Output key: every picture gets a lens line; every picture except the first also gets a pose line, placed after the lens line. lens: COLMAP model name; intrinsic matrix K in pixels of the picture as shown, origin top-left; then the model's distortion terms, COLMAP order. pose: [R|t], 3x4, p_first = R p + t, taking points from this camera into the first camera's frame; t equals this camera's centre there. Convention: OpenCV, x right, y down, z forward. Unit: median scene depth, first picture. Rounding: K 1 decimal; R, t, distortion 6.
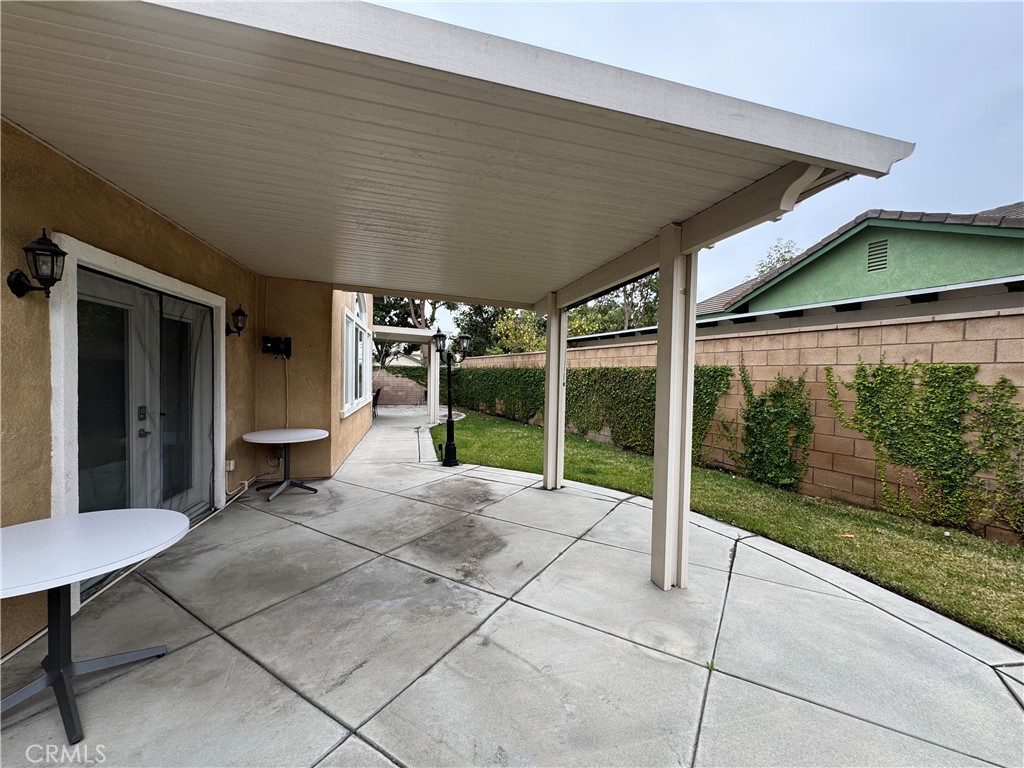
lens RADIAL K [[408.3, 0, 511.9], [0, 408.3, 386.3], [0, 0, 1]] dist [-0.002310, 0.001200]
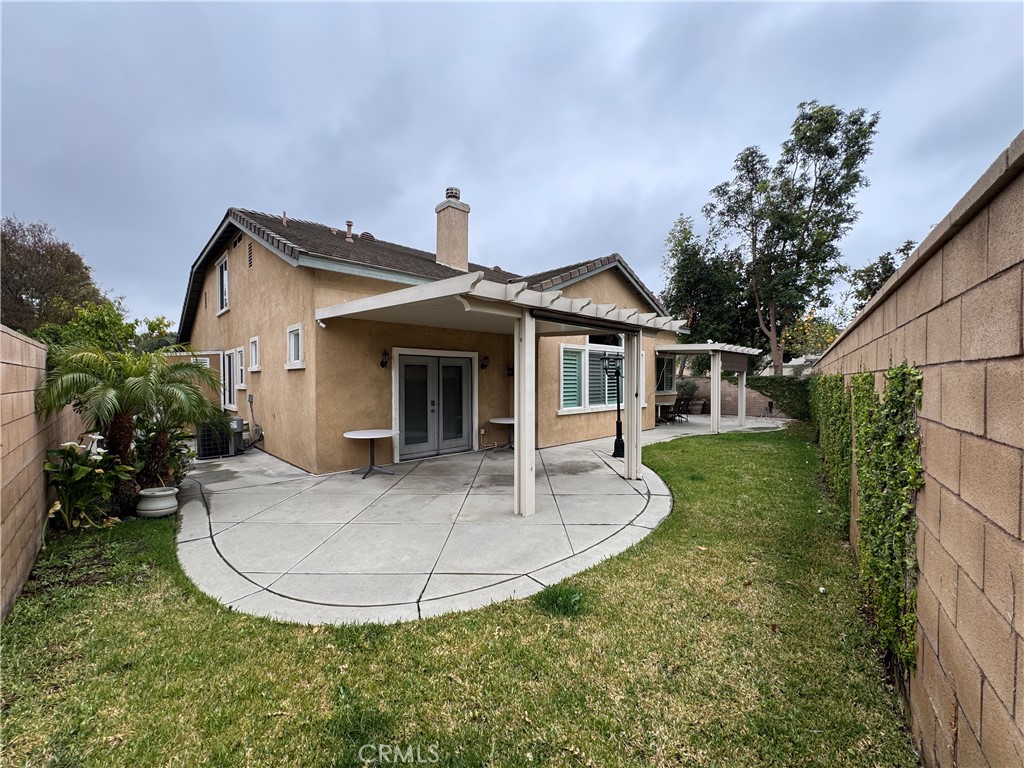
lens RADIAL K [[408.3, 0, 511.9], [0, 408.3, 386.3], [0, 0, 1]] dist [-0.002310, 0.001200]
pose [[0.504448, -0.009047, -0.863394, 1.647914], [-0.014826, 0.999707, -0.019137, -0.000194], [0.863315, 0.022454, 0.504166, 0.103506]]
